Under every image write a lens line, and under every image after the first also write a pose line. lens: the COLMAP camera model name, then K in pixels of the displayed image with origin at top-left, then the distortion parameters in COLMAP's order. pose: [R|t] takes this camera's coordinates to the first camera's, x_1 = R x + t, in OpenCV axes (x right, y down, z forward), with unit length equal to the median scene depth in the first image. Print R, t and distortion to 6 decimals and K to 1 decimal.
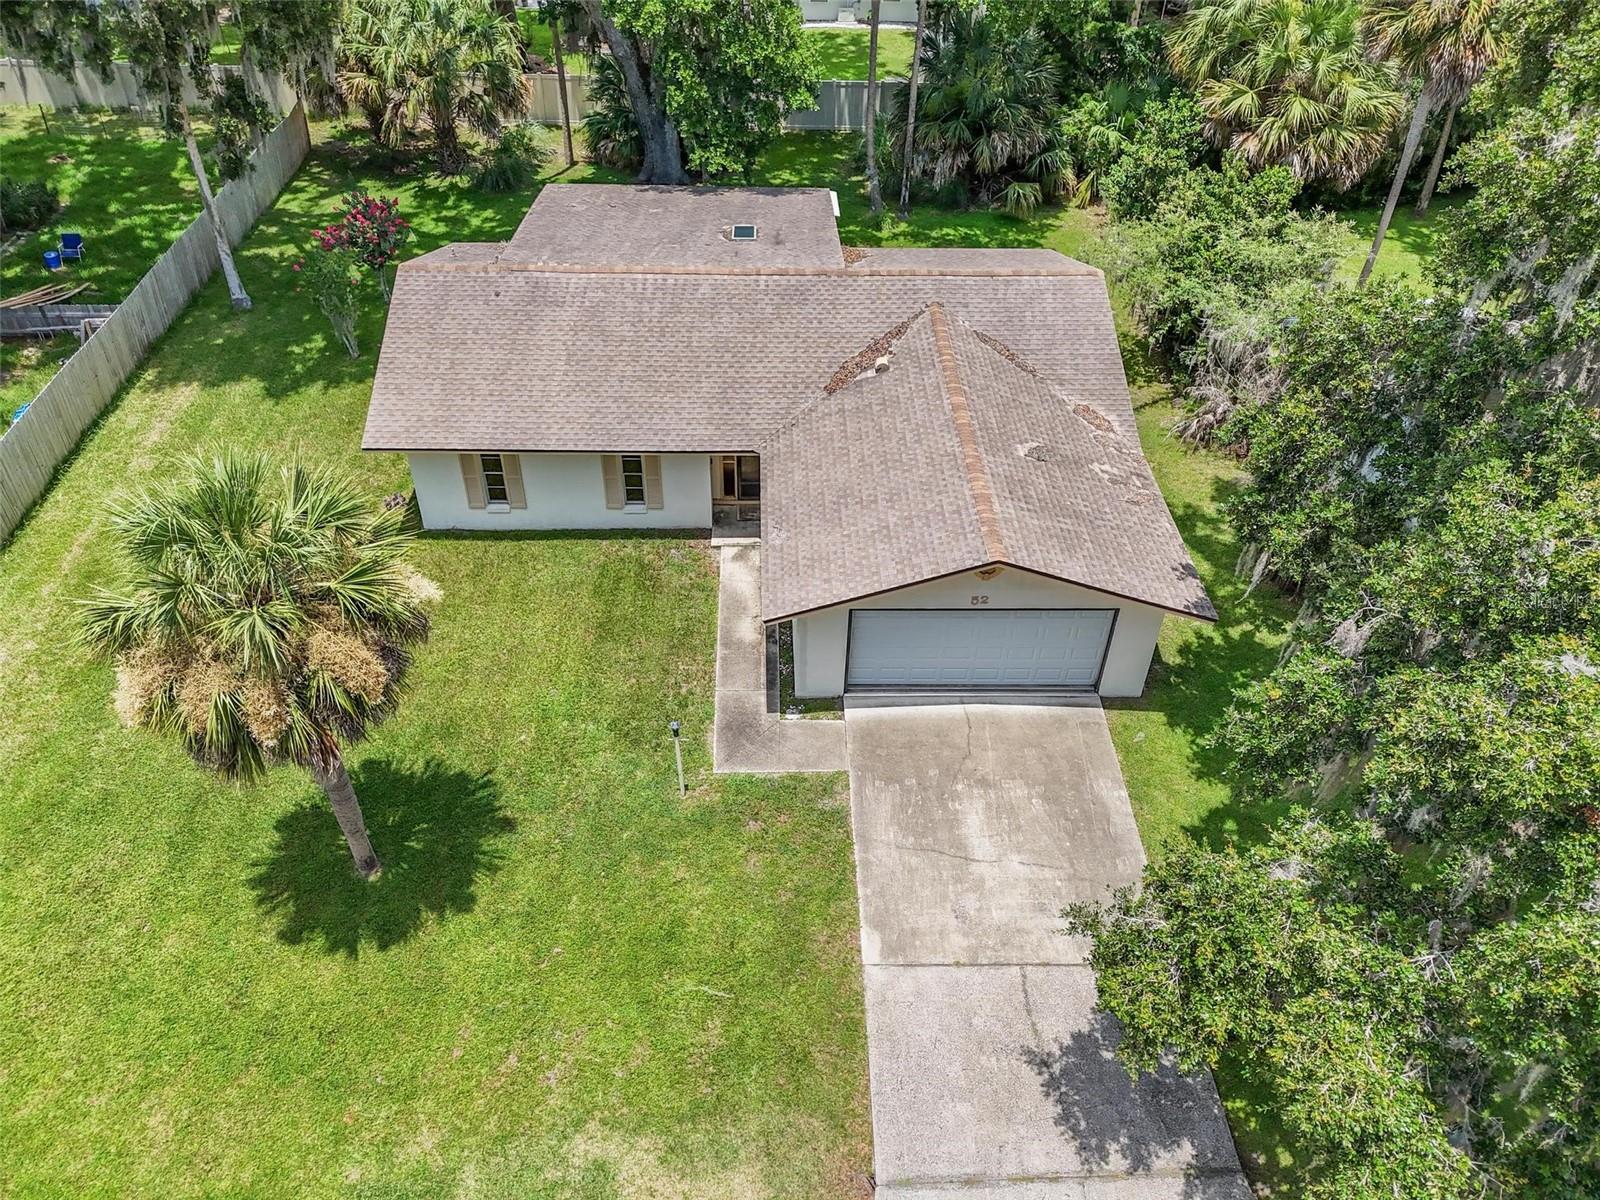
lens RADIAL K [[1174.6, 0, 796.3], [0, 1174.6, 606.5], [0, 0, 1]] dist [0.067665, -0.062280]
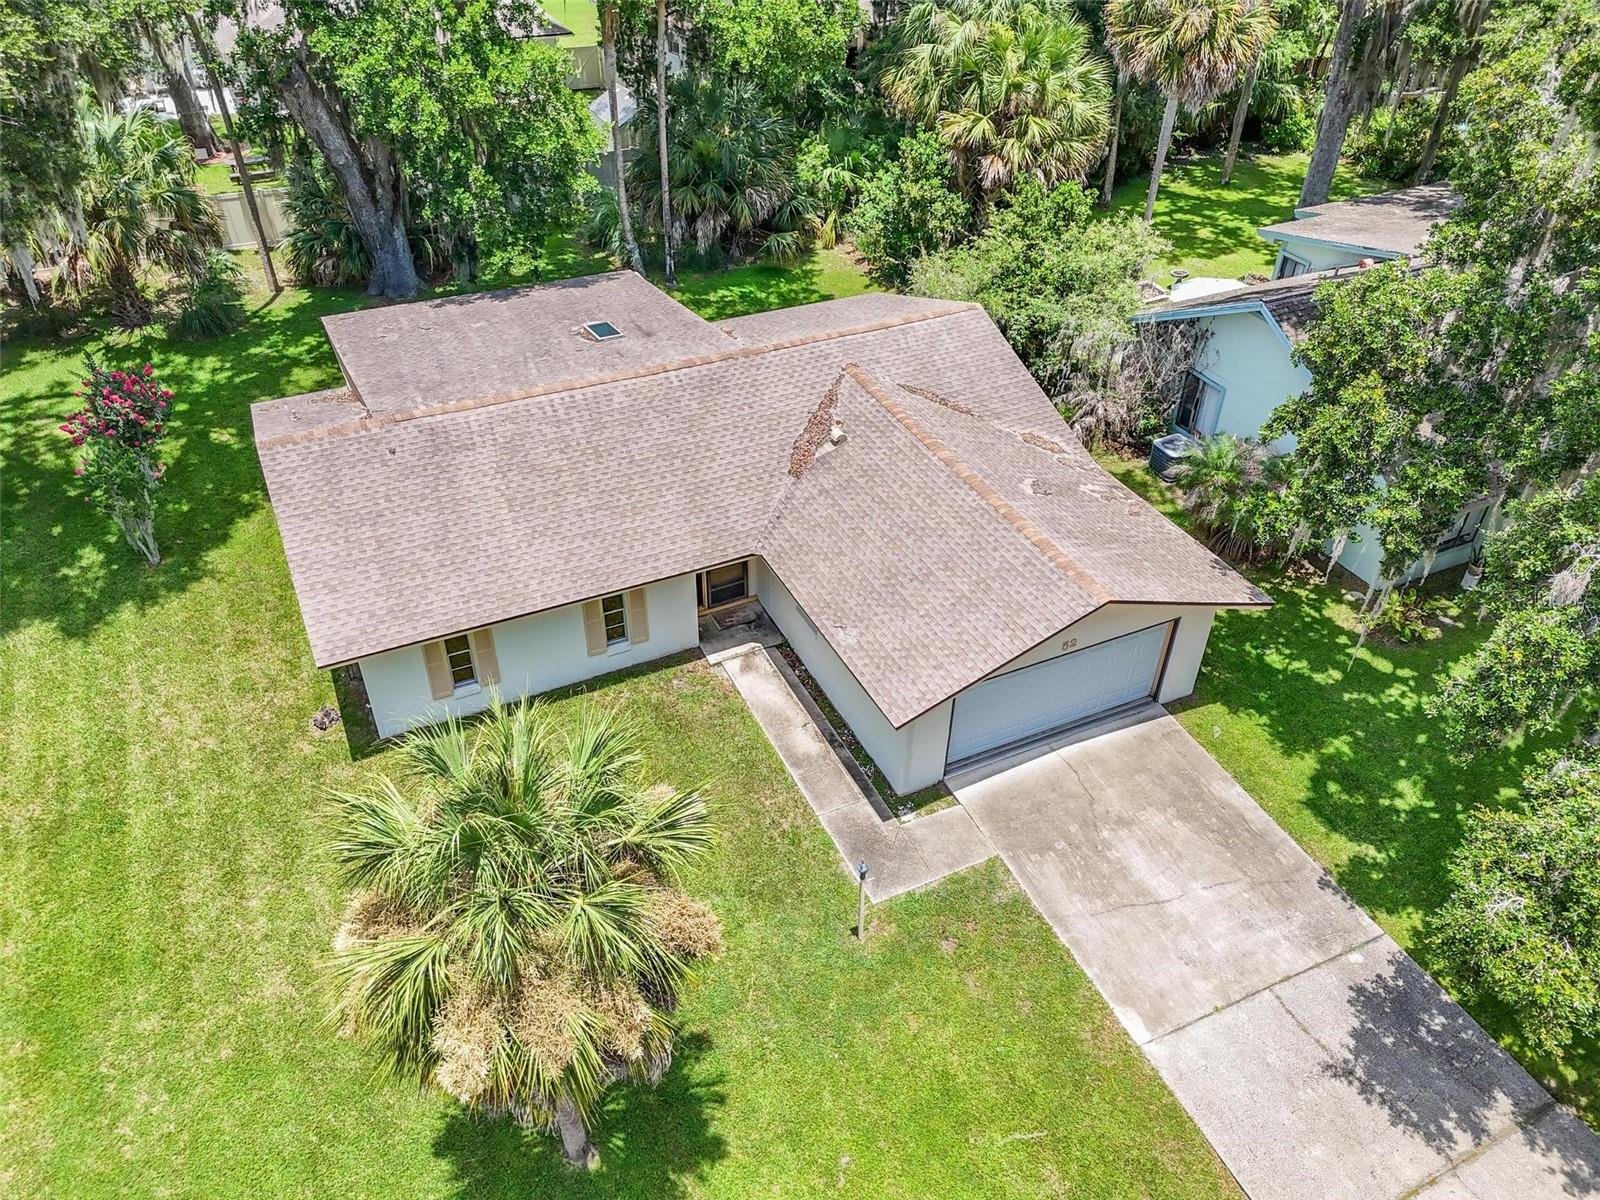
lens RADIAL K [[1174.6, 0, 799.0], [0, 1174.6, 606.9], [0, 0, 1]] dist [0.067665, -0.062280]
pose [[0.913409, -0.256213, 0.316290, -0.286833], [0.267153, 0.963612, 0.009076, -0.085035], [-0.307106, 0.076208, 0.948619, 0.103558]]
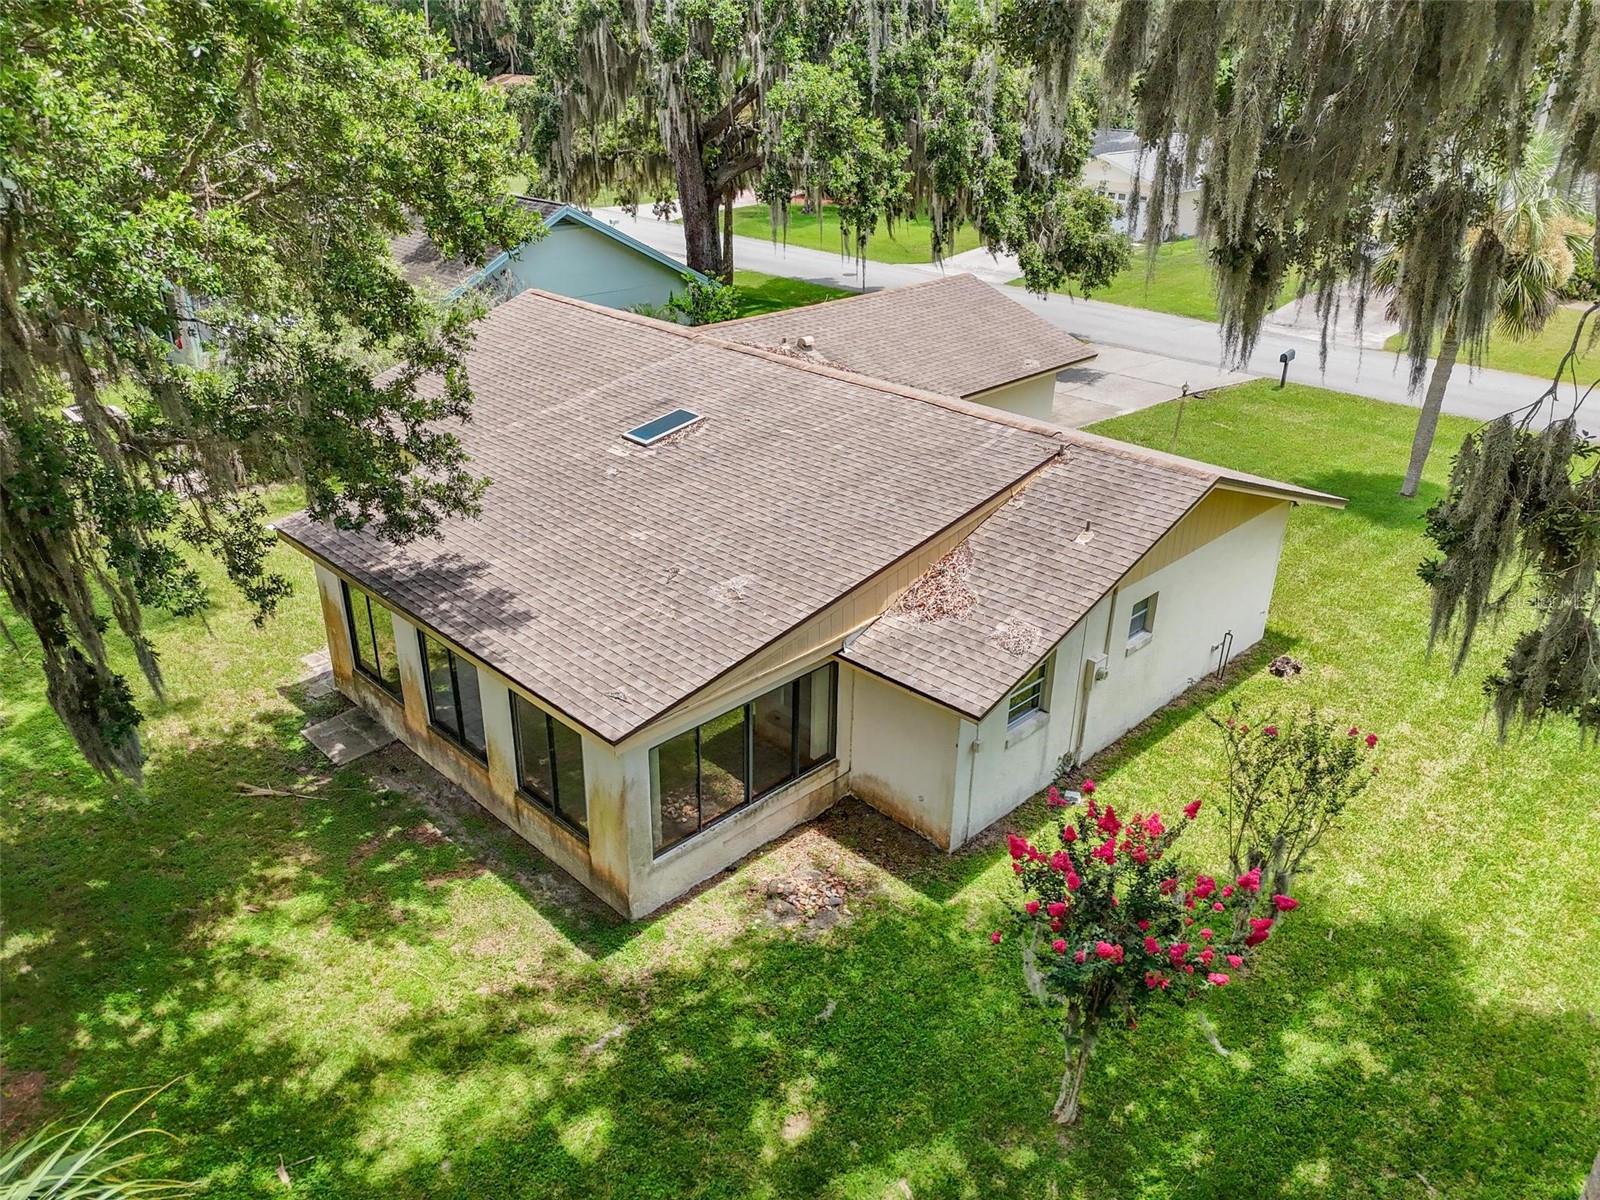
lens RADIAL K [[1174.6, 0, 807.9], [0, 1174.6, 596.8], [0, 0, 1]] dist [0.067665, -0.062280]
pose [[-0.687896, -0.344361, 0.638916, -0.604513], [0.451579, 0.486093, 0.748191, -0.805863], [-0.568221, 0.803199, -0.178875, 1.297366]]
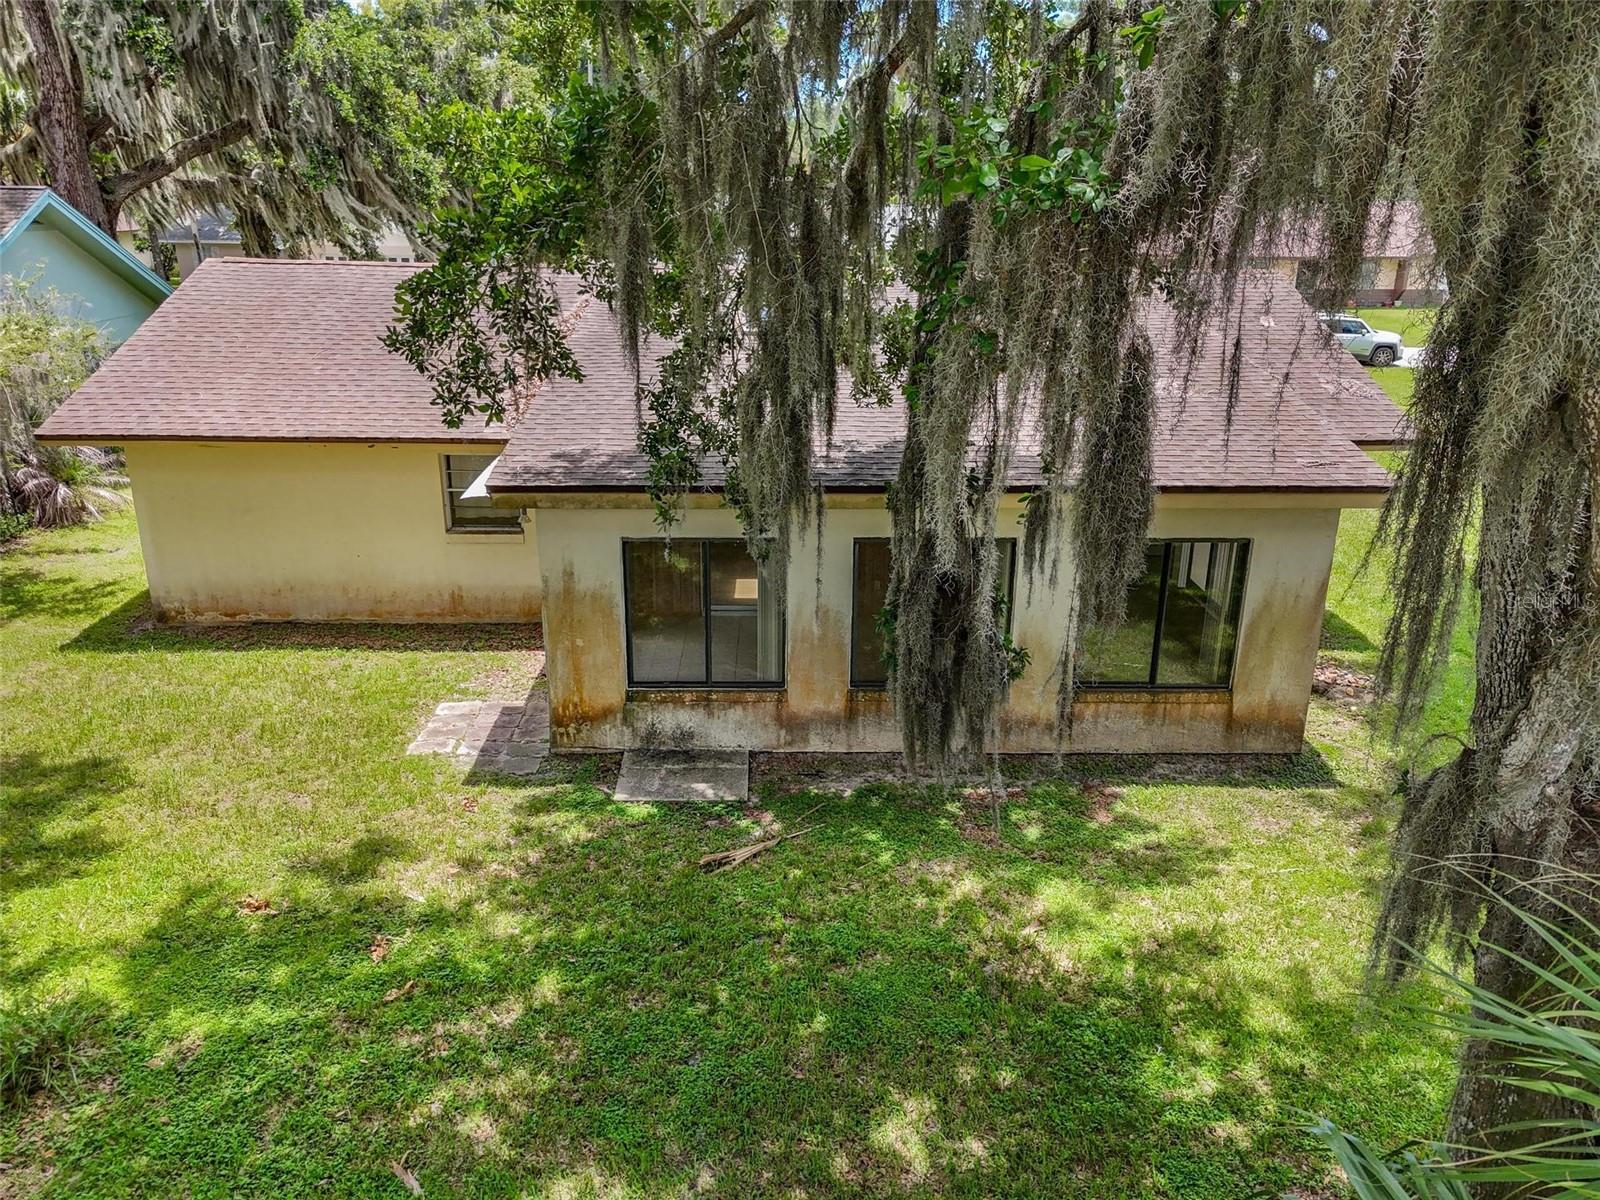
lens RADIAL K [[1174.6, 0, 799.7], [0, 1174.6, 602.0], [0, 0, 1]] dist [0.067665, -0.062280]
pose [[-0.999364, -0.034855, -0.007524, -0.069733], [-0.024014, 0.501910, 0.864586, -0.793930], [-0.026358, 0.864217, -0.502428, 1.547014]]
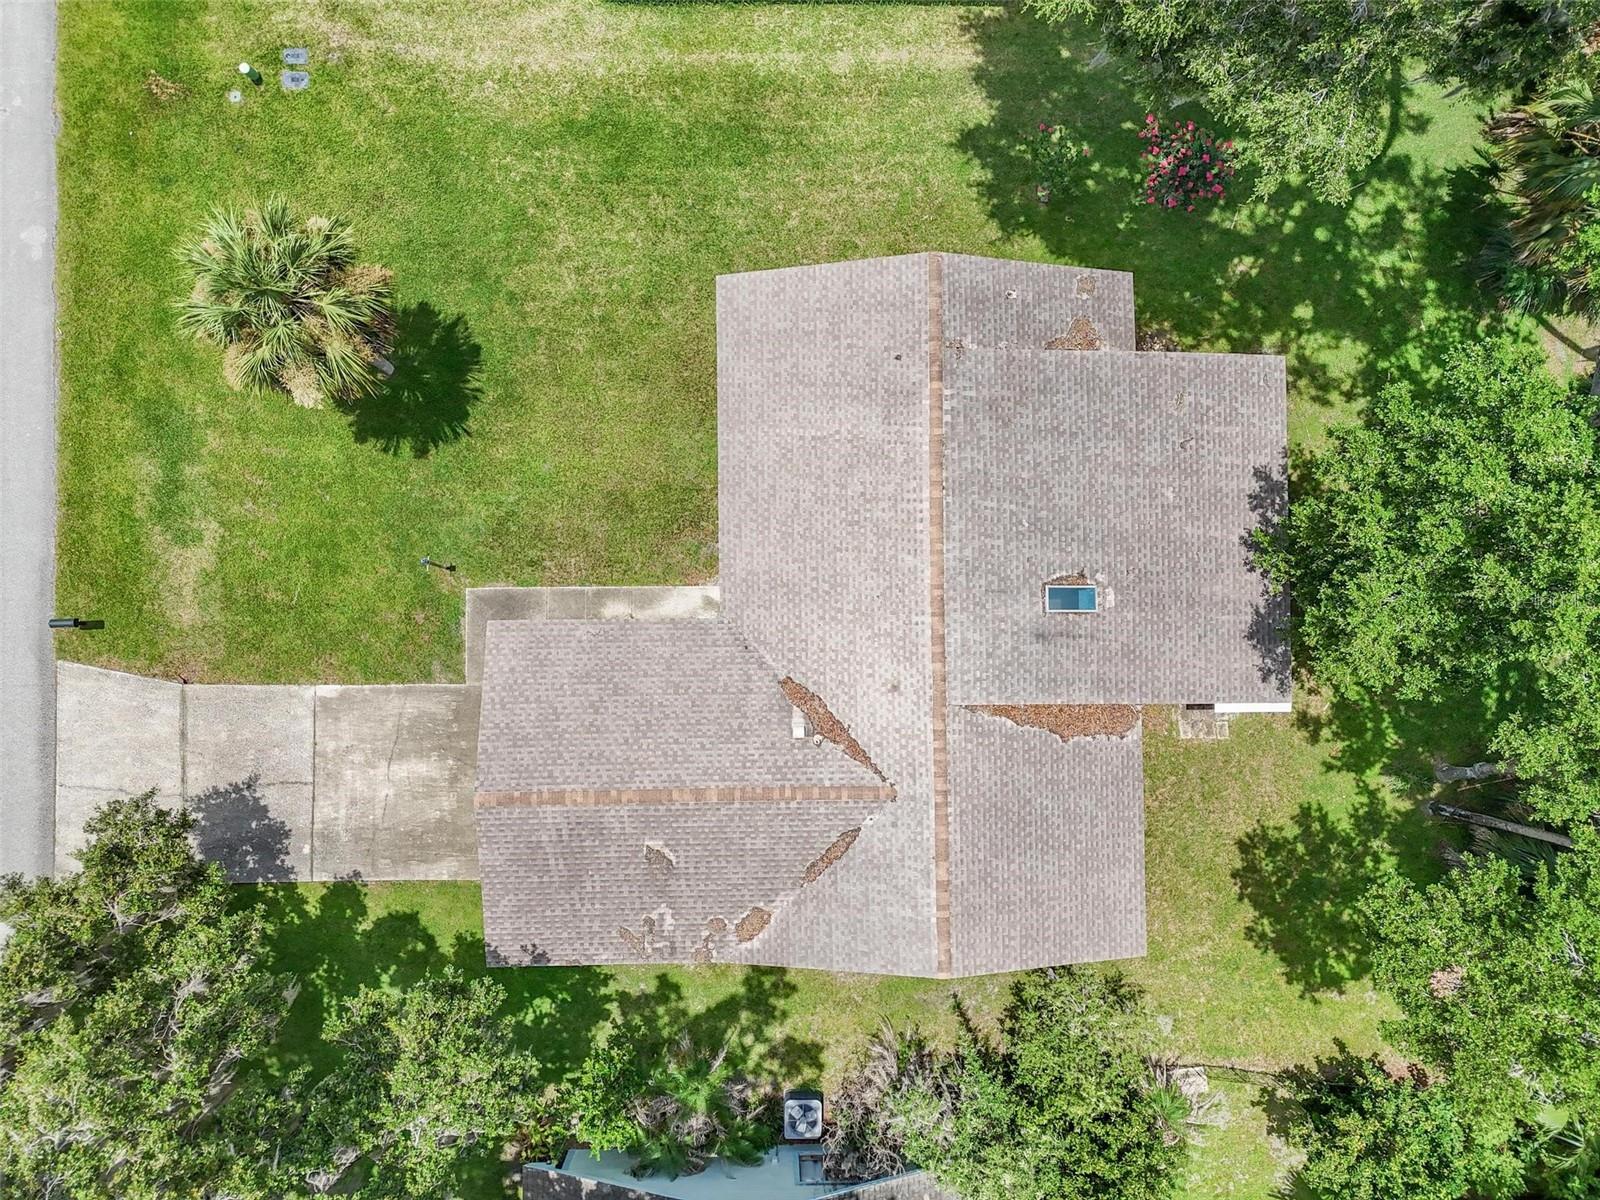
lens RADIAL K [[1174.6, 0, 795.3], [0, 1174.6, 588.4], [0, 0, 1]] dist [0.067665, -0.062280]
pose [[-0.016508, 0.998079, -0.059713, 0.006761], [-0.672015, 0.033145, 0.739795, -0.956115], [0.740353, 0.052340, 0.670177, 0.273233]]
